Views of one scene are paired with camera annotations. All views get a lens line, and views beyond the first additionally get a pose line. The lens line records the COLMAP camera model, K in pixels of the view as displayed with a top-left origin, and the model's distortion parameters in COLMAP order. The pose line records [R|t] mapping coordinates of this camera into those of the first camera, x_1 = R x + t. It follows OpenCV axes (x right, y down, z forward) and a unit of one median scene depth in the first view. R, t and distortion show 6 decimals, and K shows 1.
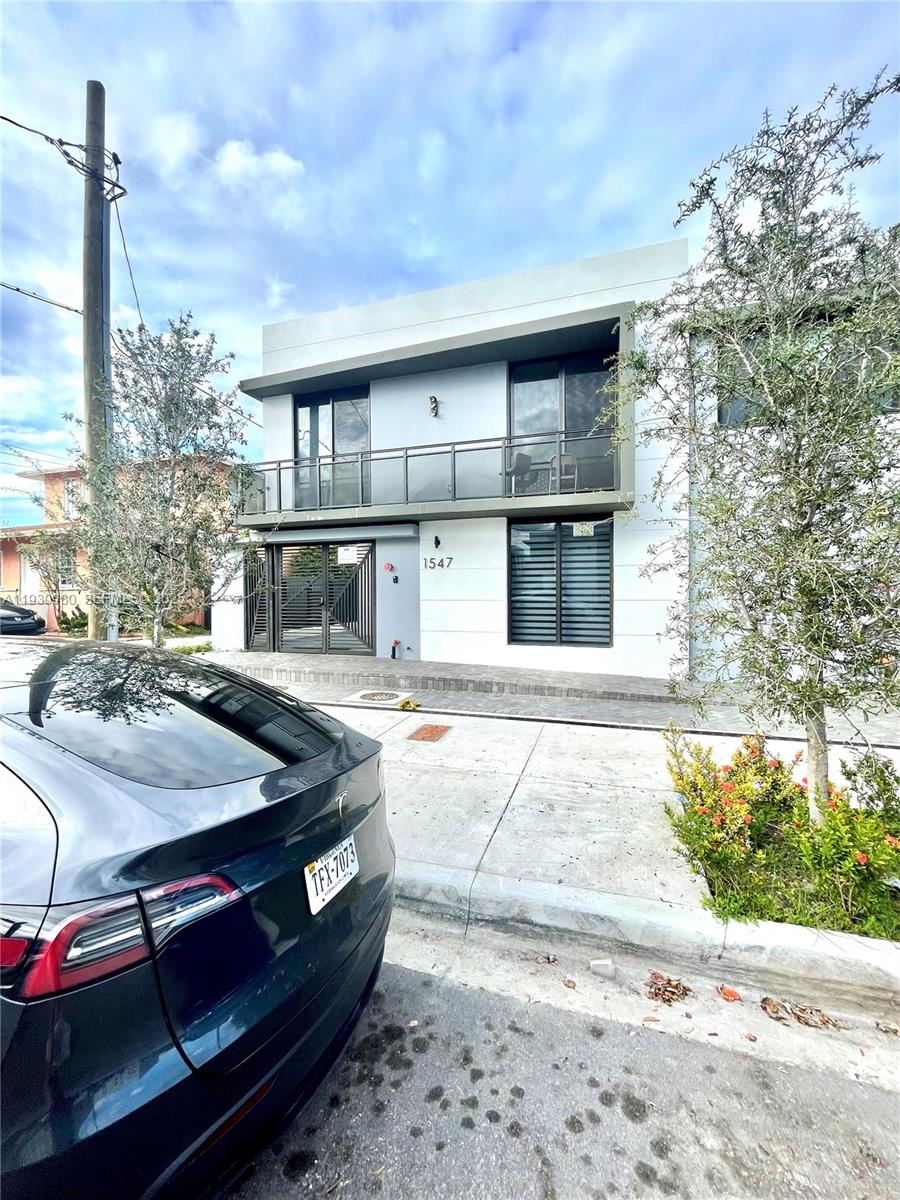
lens RADIAL K [[485.3, 0, 447.5], [0, 485.3, 592.6], [0, 0, 1]] dist [-0.000258, 0.000002]
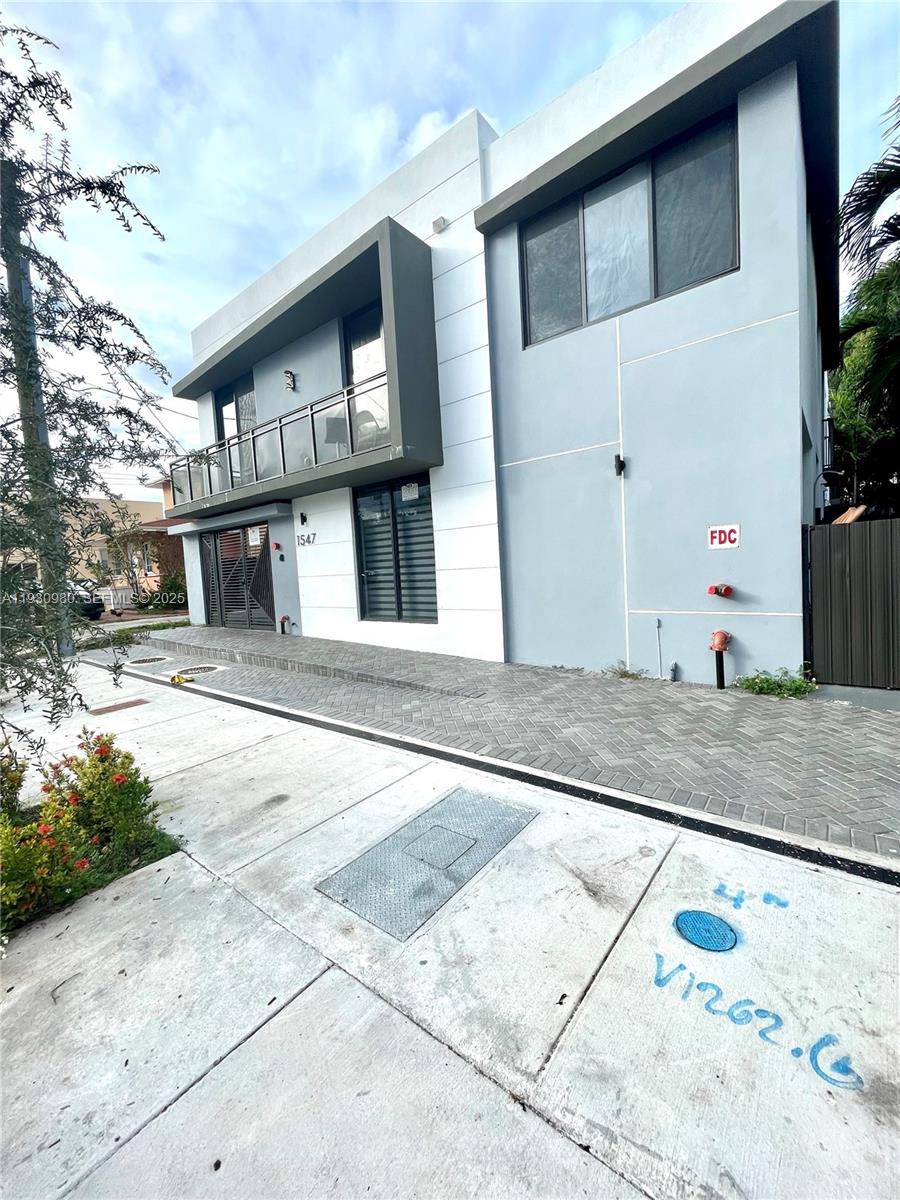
lens RADIAL K [[485.3, 0, 452.7], [0, 485.3, 597.0], [0, 0, 1]] dist [-0.000258, 0.000002]
pose [[0.940100, -0.023916, -0.340059, 0.603004], [0.050316, 0.996345, 0.069027, 0.003492], [0.337165, -0.082003, 0.937867, 0.151426]]
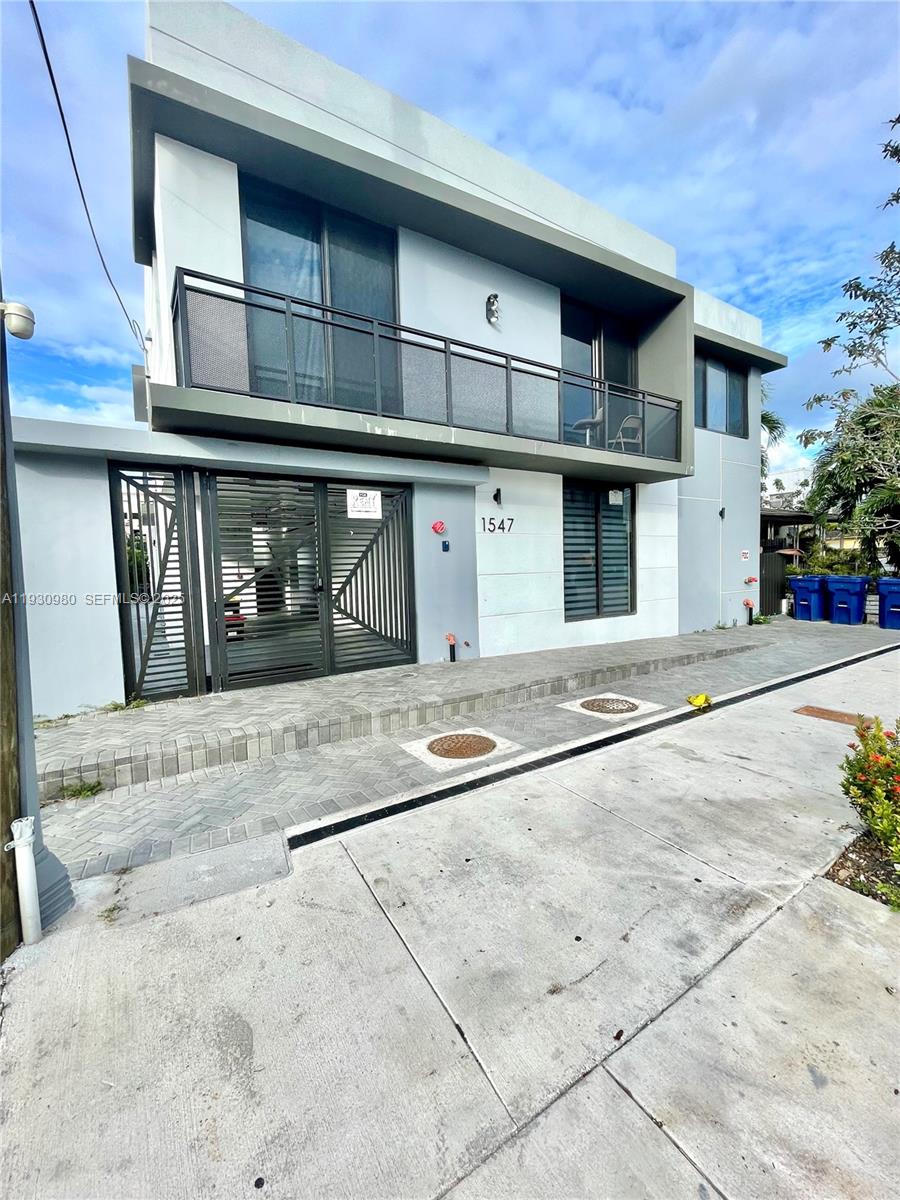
lens RADIAL K [[485.3, 0, 450.1], [0, 485.3, 604.1], [0, 0, 1]] dist [-0.000258, 0.000002]
pose [[0.634780, -0.069613, 0.769551, -0.652522], [0.028205, 0.997357, 0.066954, 0.008836], [-0.772178, -0.020796, 0.635066, 0.577757]]
